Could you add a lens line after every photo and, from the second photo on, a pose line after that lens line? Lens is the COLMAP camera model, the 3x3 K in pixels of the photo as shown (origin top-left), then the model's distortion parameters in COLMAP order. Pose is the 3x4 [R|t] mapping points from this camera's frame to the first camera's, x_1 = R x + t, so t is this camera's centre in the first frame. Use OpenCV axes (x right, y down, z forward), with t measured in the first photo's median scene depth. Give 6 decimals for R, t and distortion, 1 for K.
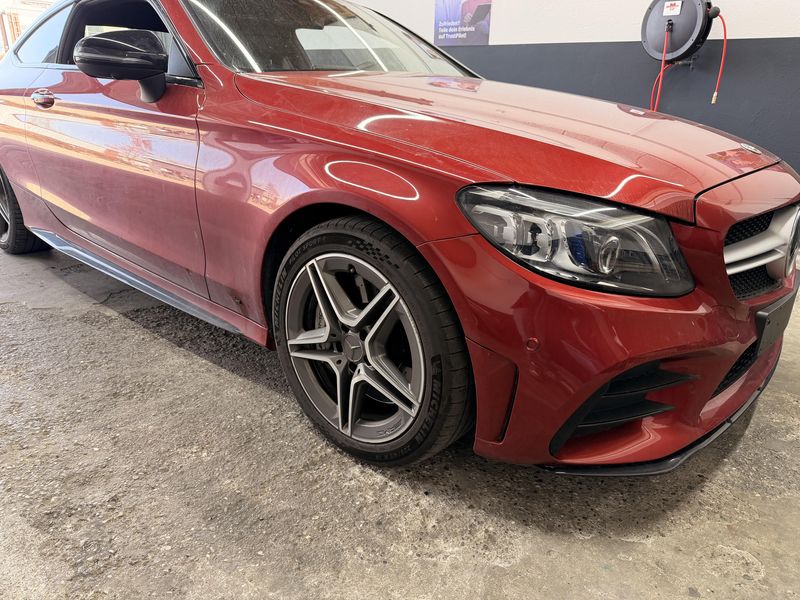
lens RADIAL K [[584.7, 0, 400.0], [0, 584.7, 300.0], [0, 0, 1]] dist [0.012749, -0.007535]
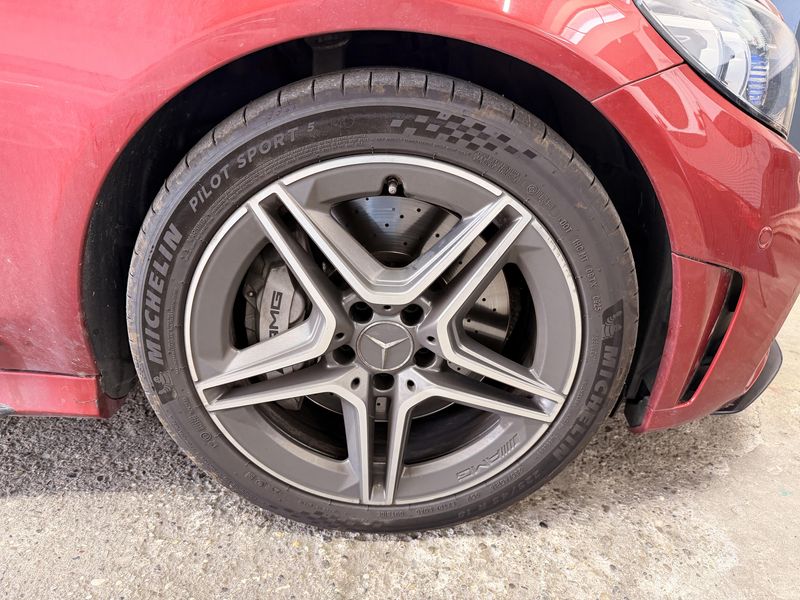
lens RADIAL K [[577.8, 0, 400.0], [0, 577.8, 300.0], [0, 0, 1]] dist [0.004301, -0.014179]
pose [[0.734984, -0.290290, 0.612805, -0.371315], [0.212314, 0.956807, 0.198602, -0.053658], [-0.643988, -0.015862, 0.764871, 0.622900]]
